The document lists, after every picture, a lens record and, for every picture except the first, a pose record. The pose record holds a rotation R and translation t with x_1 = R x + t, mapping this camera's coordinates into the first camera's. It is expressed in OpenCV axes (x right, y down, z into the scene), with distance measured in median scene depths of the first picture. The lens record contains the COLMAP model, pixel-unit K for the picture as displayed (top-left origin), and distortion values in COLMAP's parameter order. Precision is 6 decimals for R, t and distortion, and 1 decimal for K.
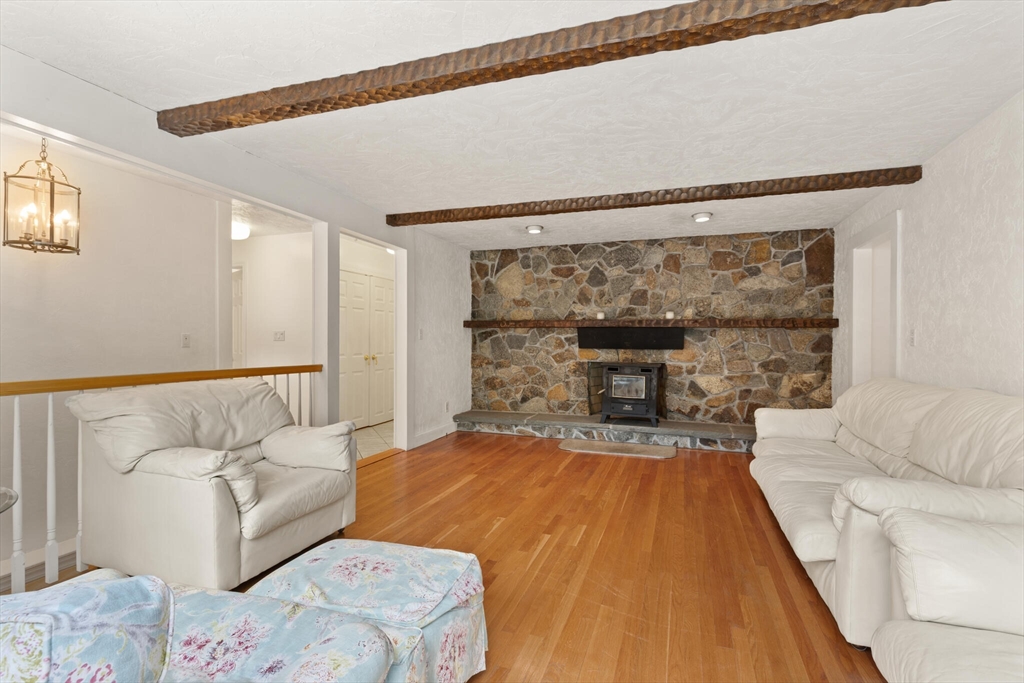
lens RADIAL K [[470.9, 0, 515.3], [0, 470.9, 342.2], [0, 0, 1]] dist [0.010869, -0.000171]
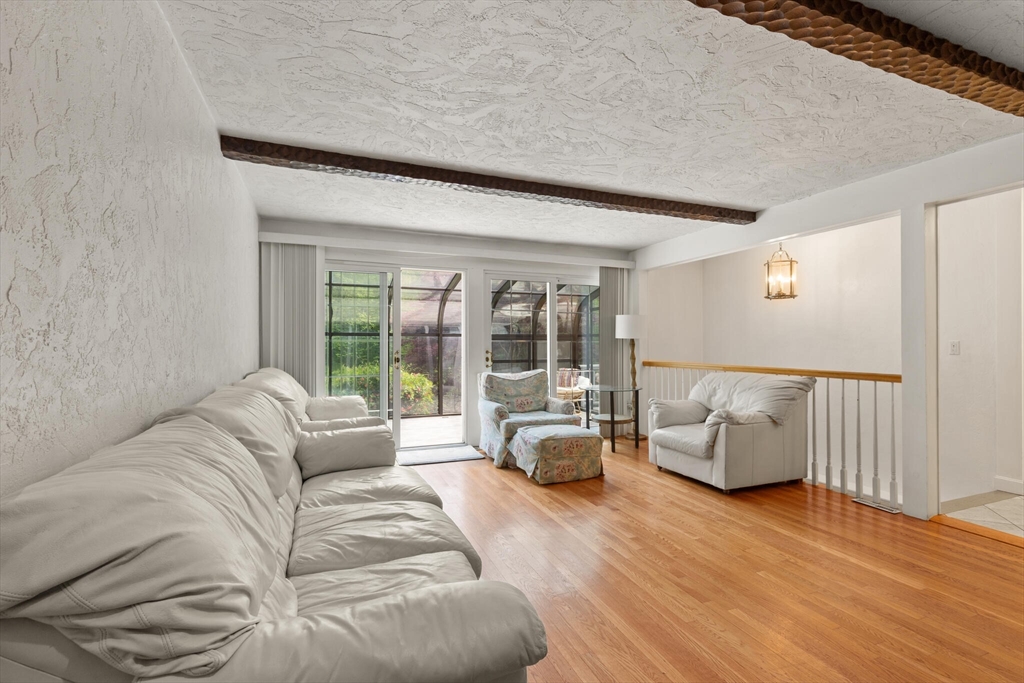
lens RADIAL K [[470.9, 0, 519.5], [0, 470.9, 344.8], [0, 0, 1]] dist [0.010869, -0.000171]
pose [[-0.747764, -0.009967, -0.663890, 0.483495], [-0.005058, 0.999944, -0.009315, 0.002879], [0.663945, -0.003607, -0.747772, 0.836121]]
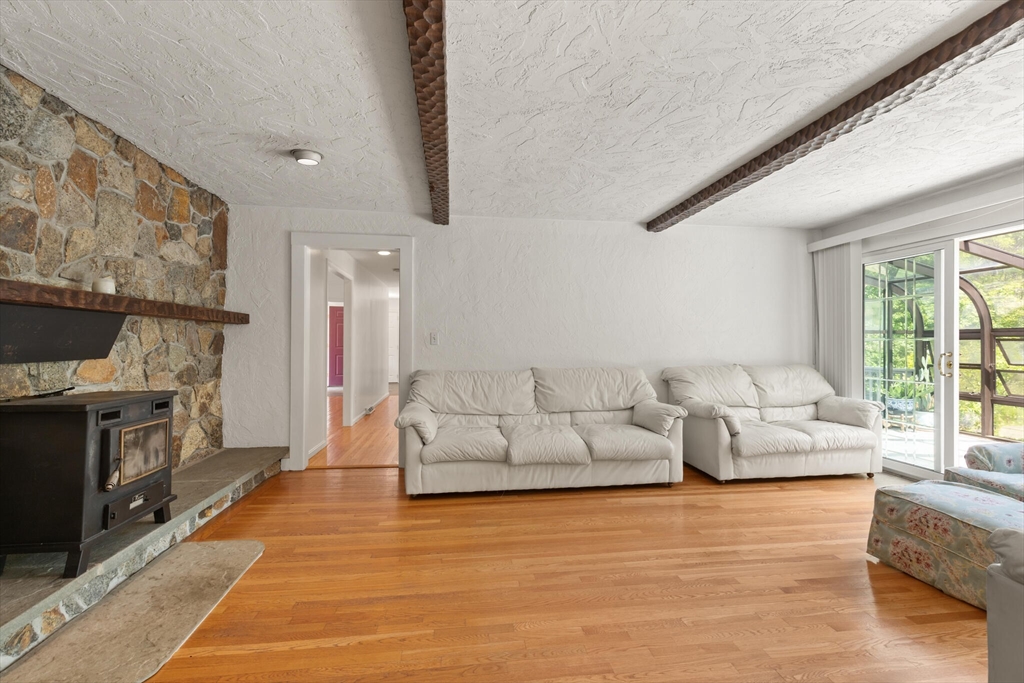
lens RADIAL K [[470.9, 0, 521.2], [0, 470.9, 341.8], [0, 0, 1]] dist [0.010869, -0.000171]
pose [[-0.459830, -0.010612, 0.887944, -0.284874], [-0.006598, 0.999942, 0.008534, -0.009148], [-0.887983, -0.001934, -0.459873, 0.857254]]
